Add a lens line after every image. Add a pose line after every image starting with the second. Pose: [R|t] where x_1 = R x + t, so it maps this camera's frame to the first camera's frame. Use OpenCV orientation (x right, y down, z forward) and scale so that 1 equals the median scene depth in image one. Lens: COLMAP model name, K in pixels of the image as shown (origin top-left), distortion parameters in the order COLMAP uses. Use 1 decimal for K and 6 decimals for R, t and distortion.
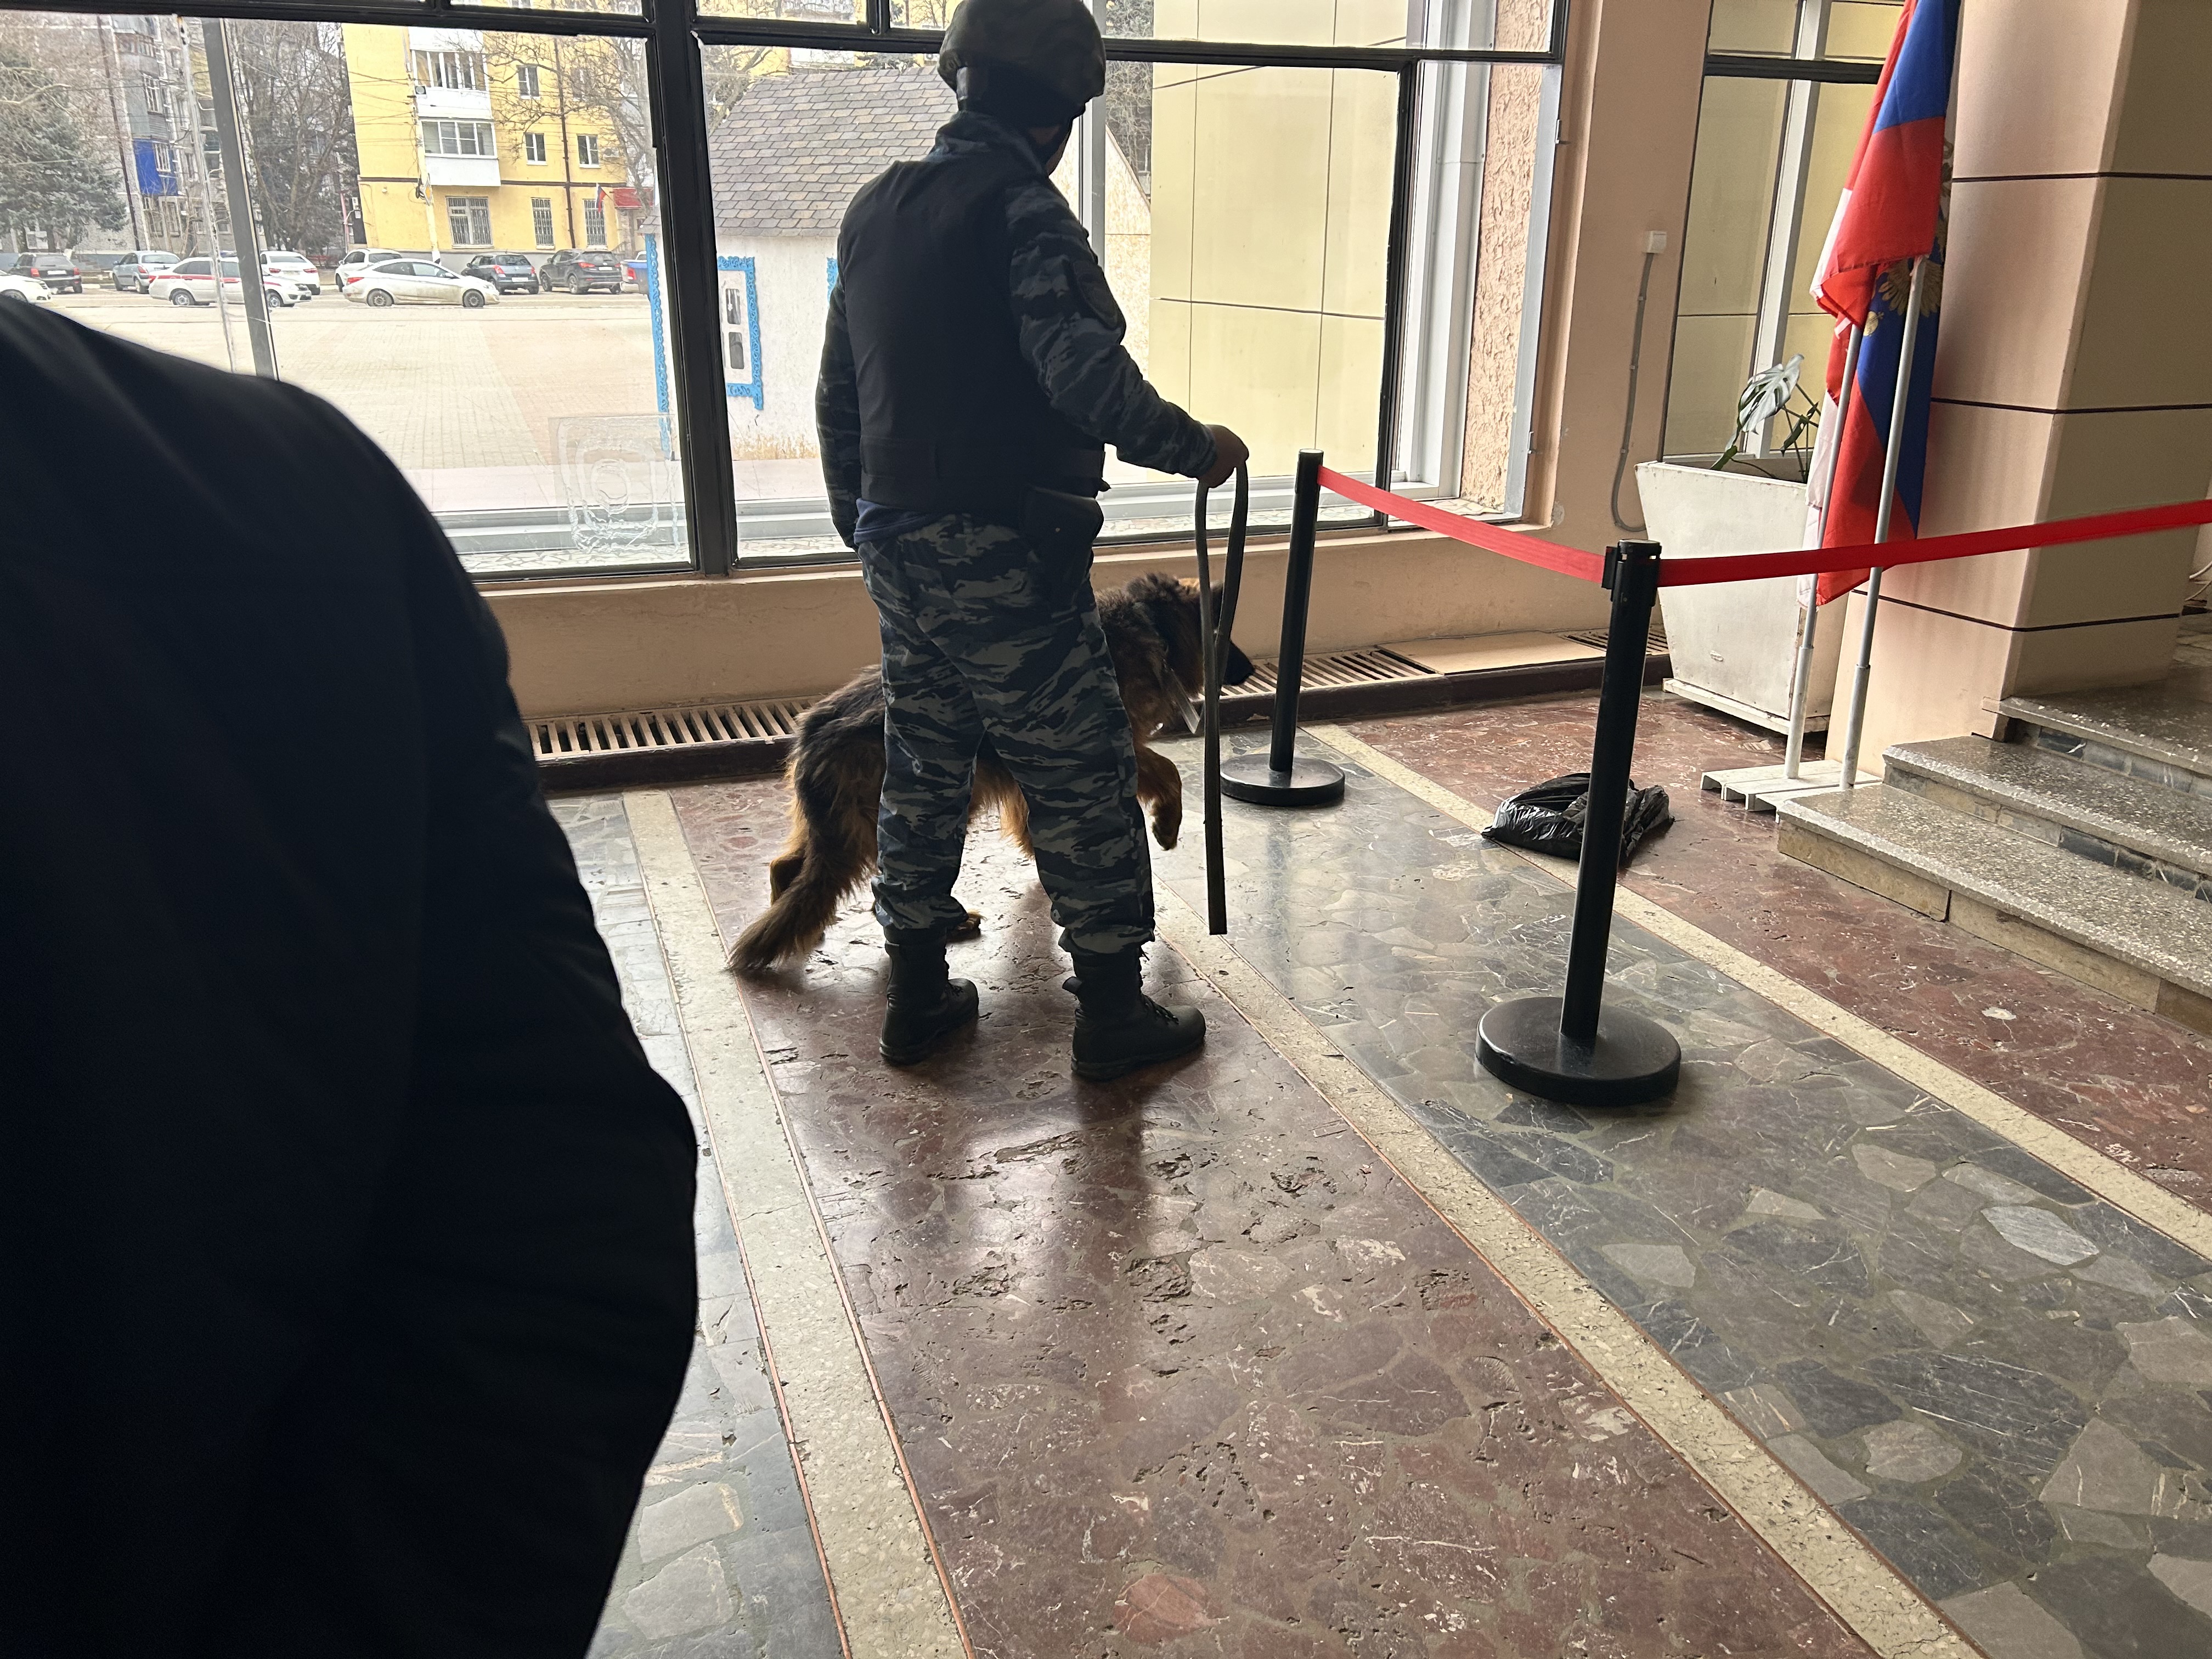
lens RADIAL K [[1676.0, 0, 1094.3], [0, 1676.0, 824.6], [0, 0, 1]] dist [0.030355, -0.029231]
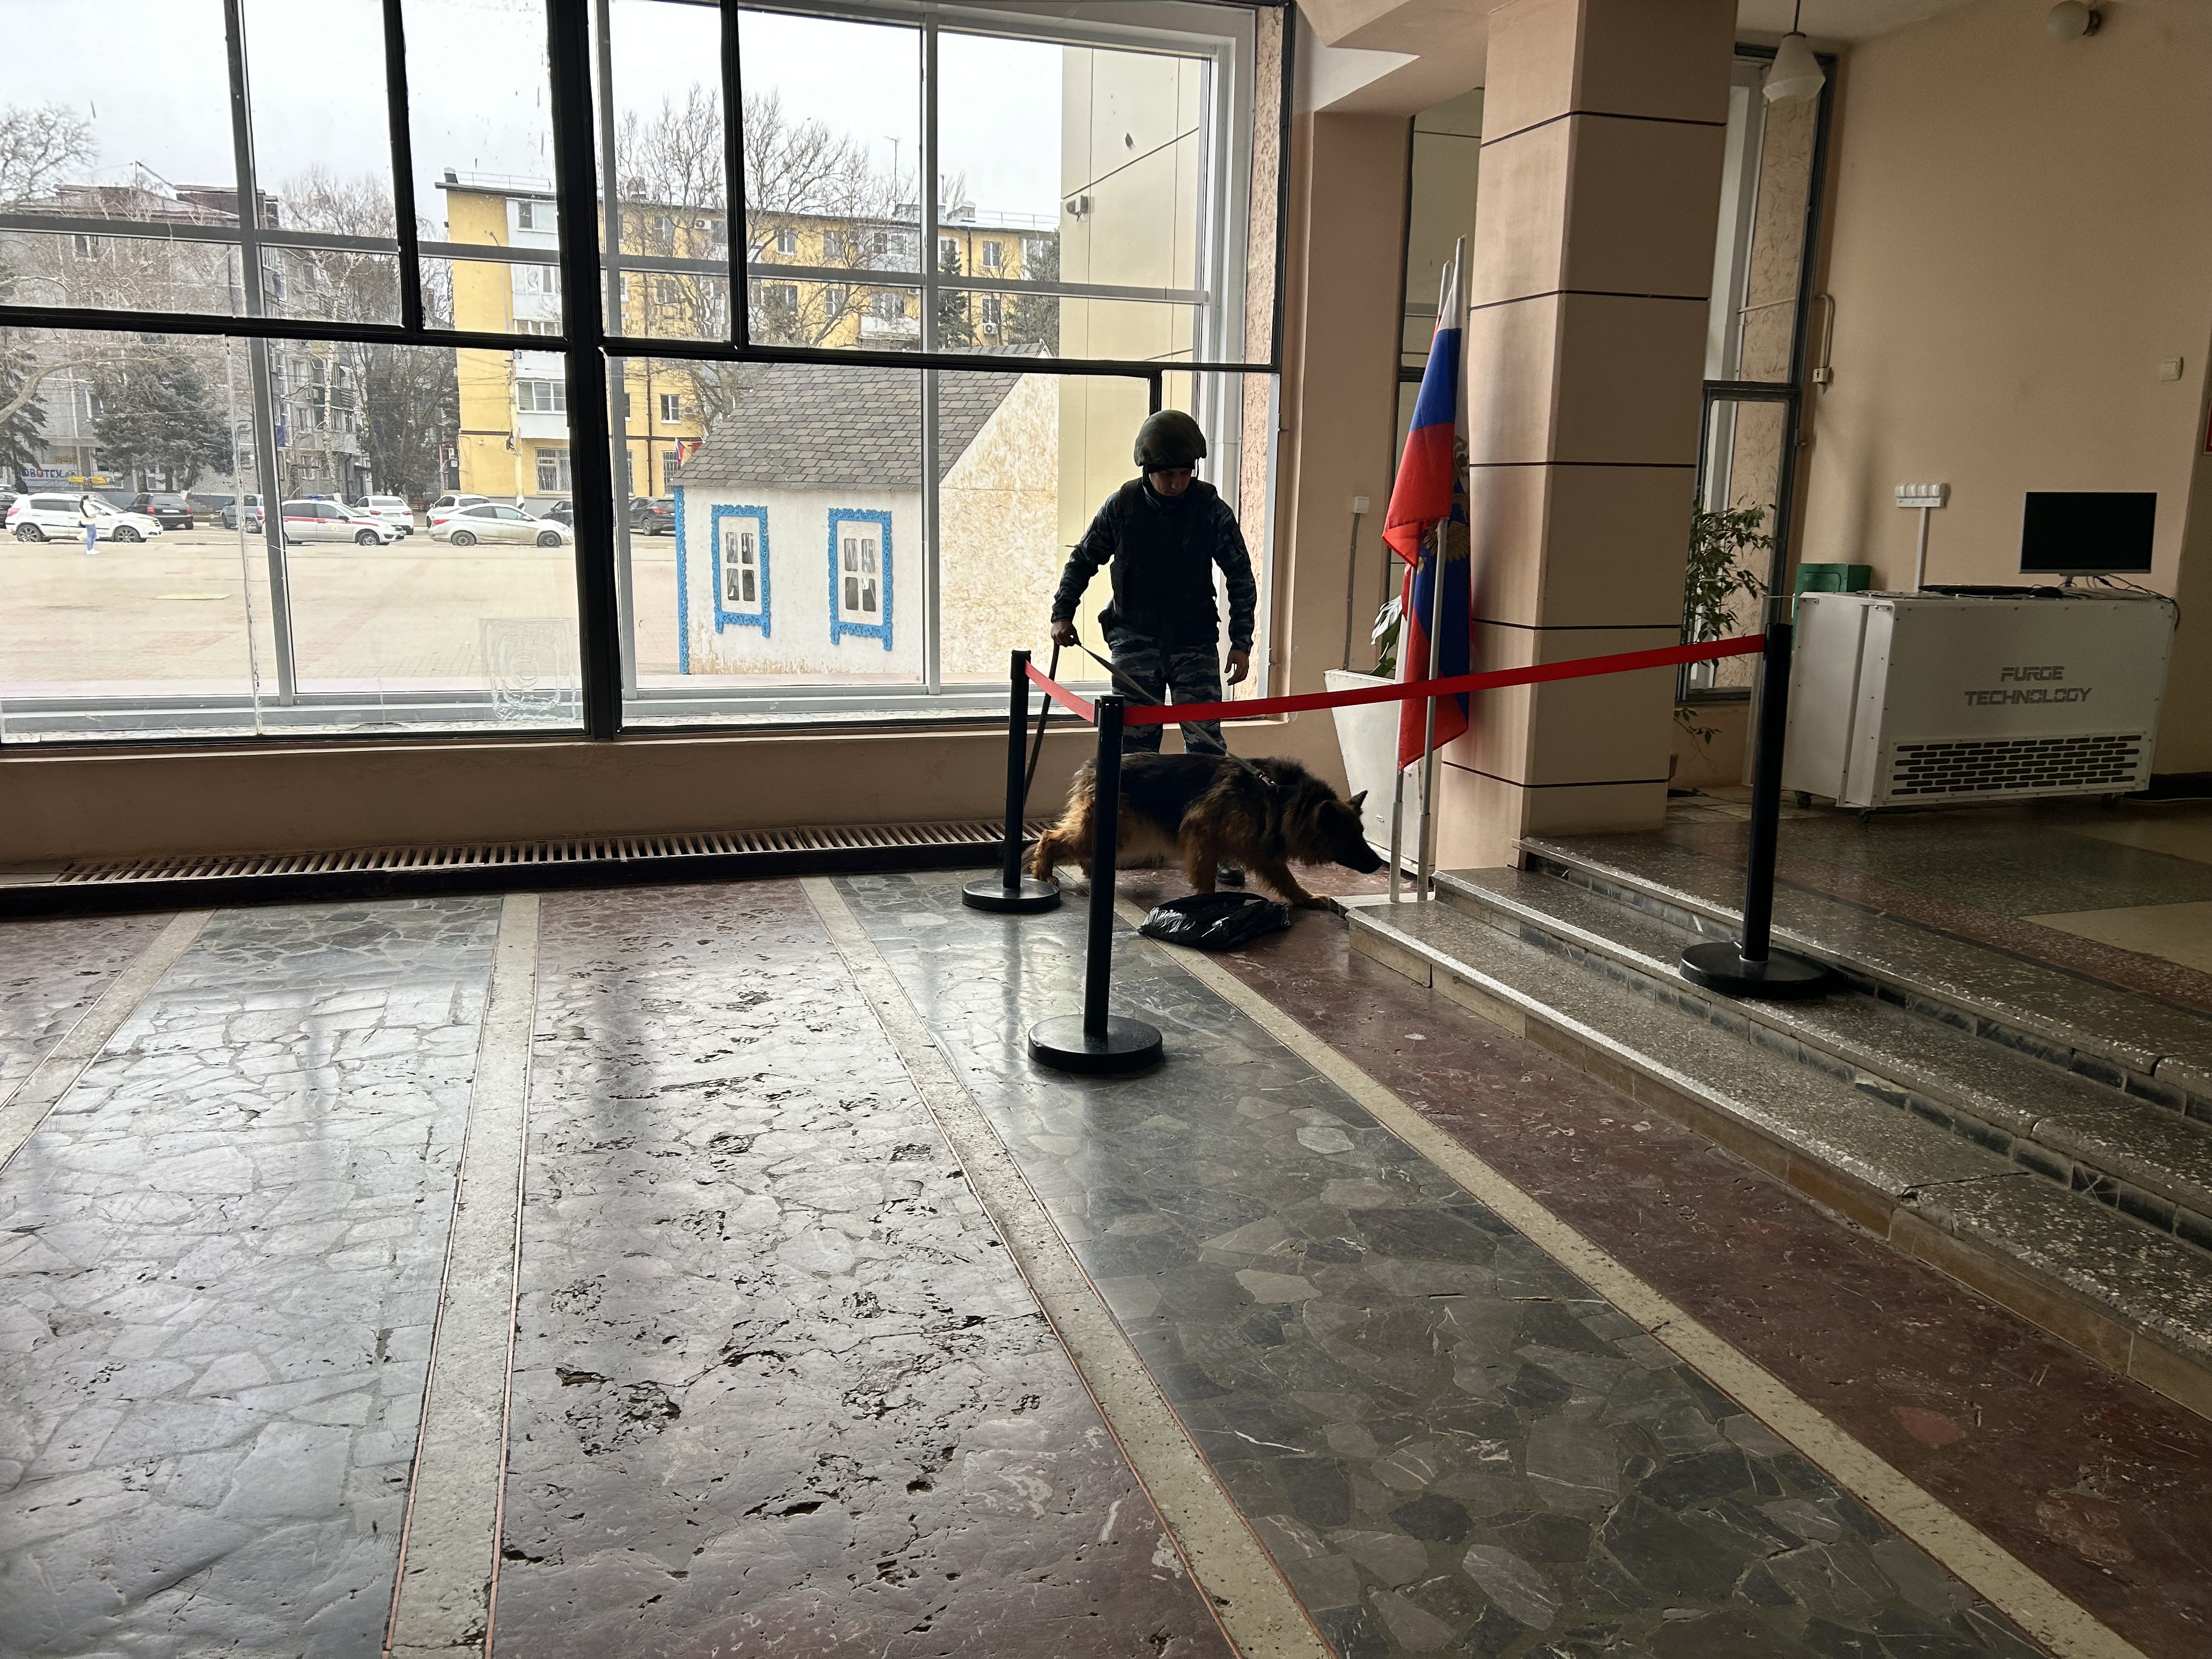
lens RADIAL K [[1676.0, 0, 1114.5], [0, 1676.0, 842.1], [0, 0, 1]] dist [0.030355, -0.029231]
pose [[0.999454, 0.019220, -0.026887, 0.068809], [-0.022548, 0.991319, -0.129528, 0.029892], [0.024164, 0.130064, 0.991211, -0.090767]]
